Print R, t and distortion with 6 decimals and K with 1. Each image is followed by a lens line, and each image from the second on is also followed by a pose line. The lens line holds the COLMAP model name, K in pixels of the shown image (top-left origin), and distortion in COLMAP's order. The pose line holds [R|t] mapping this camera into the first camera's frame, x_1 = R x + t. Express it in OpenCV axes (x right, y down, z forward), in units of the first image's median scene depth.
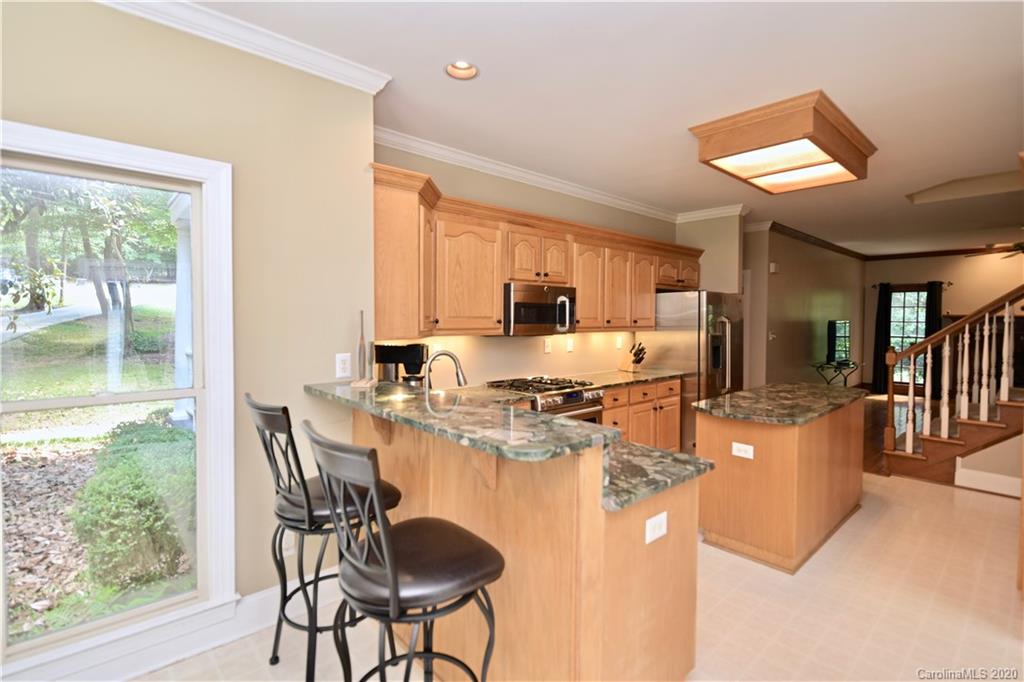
lens RADIAL K [[492.1, 0, 509.5], [0, 492.1, 332.2], [0, 0, 1]] dist [-0.000307, -0.001619]
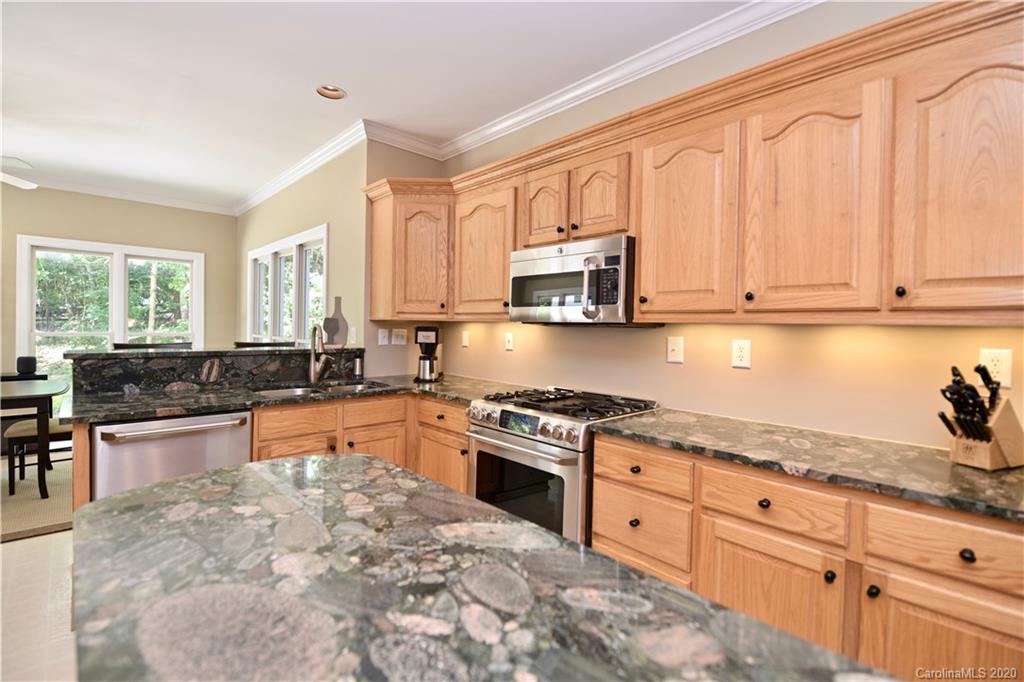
lens RADIAL K [[462.2, 0, 510.5], [0, 462.2, 332.6], [0, 0, 1]] dist [-0.004108, -0.003977]
pose [[0.023347, 0.004962, -0.999715, 0.626260], [-0.051465, 0.998668, 0.003755, 0.017938], [0.998402, 0.051362, 0.023572, 0.867814]]
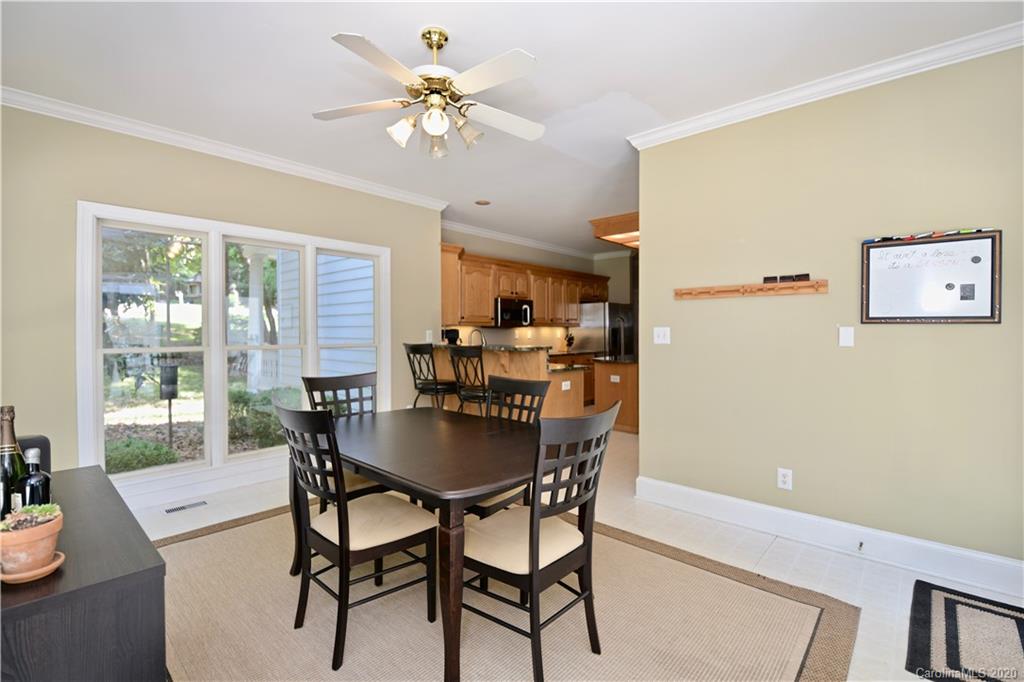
lens RADIAL K [[462.2, 0, 505.9], [0, 462.2, 339.8], [0, 0, 1]] dist [-0.004108, -0.003977]
pose [[0.996003, -0.010175, 0.088738, -0.109721], [0.010915, 0.999910, -0.007854, 0.062789], [-0.088650, 0.008791, 0.996024, -0.641894]]
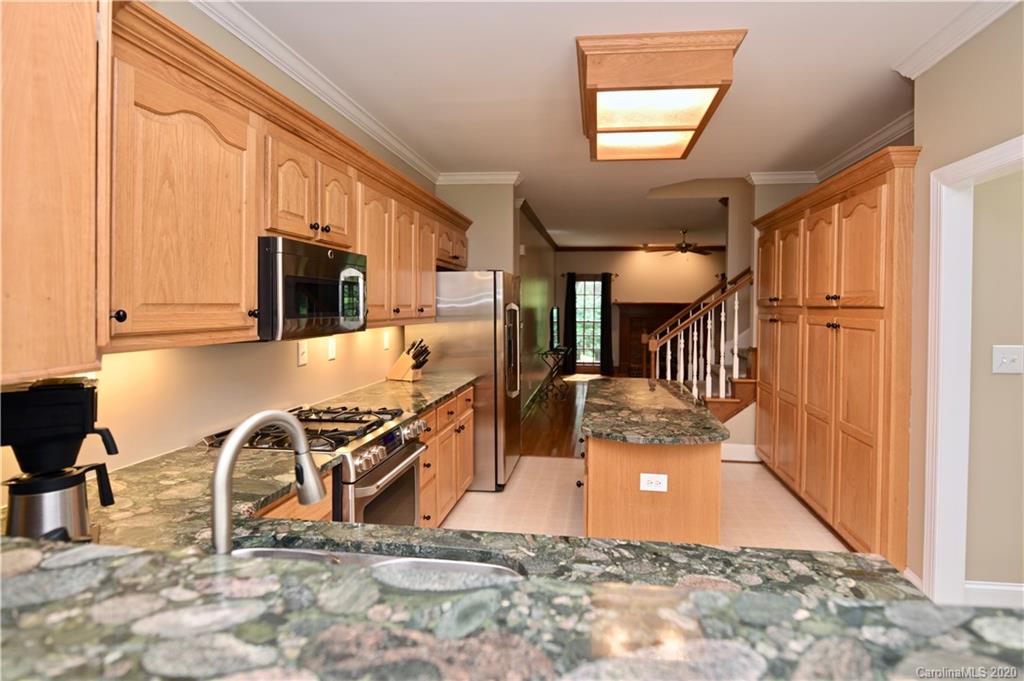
lens RADIAL K [[529.4, 0, 546.2], [0, 529.4, 313.9], [0, 0, 1]] dist [-0.003959, -0.001407]
pose [[0.745354, -0.010311, 0.666589, -0.135043], [0.015914, 0.999871, -0.002328, -0.013492], [-0.666479, 0.012343, 0.745422, 0.362646]]
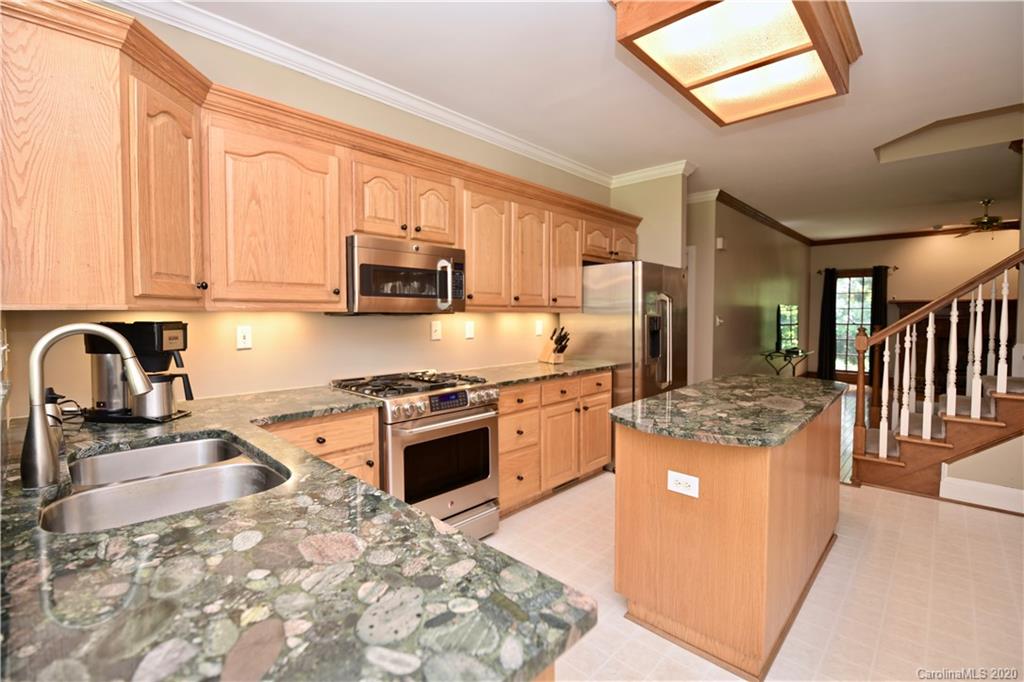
lens RADIAL K [[462.2, 0, 509.2], [0, 462.2, 333.0], [0, 0, 1]] dist [-0.004108, -0.003977]
pose [[0.997533, -0.008499, 0.069684, 0.150987], [0.007714, 0.999904, 0.011534, 0.026243], [-0.069776, -0.010968, 0.997502, 0.303654]]
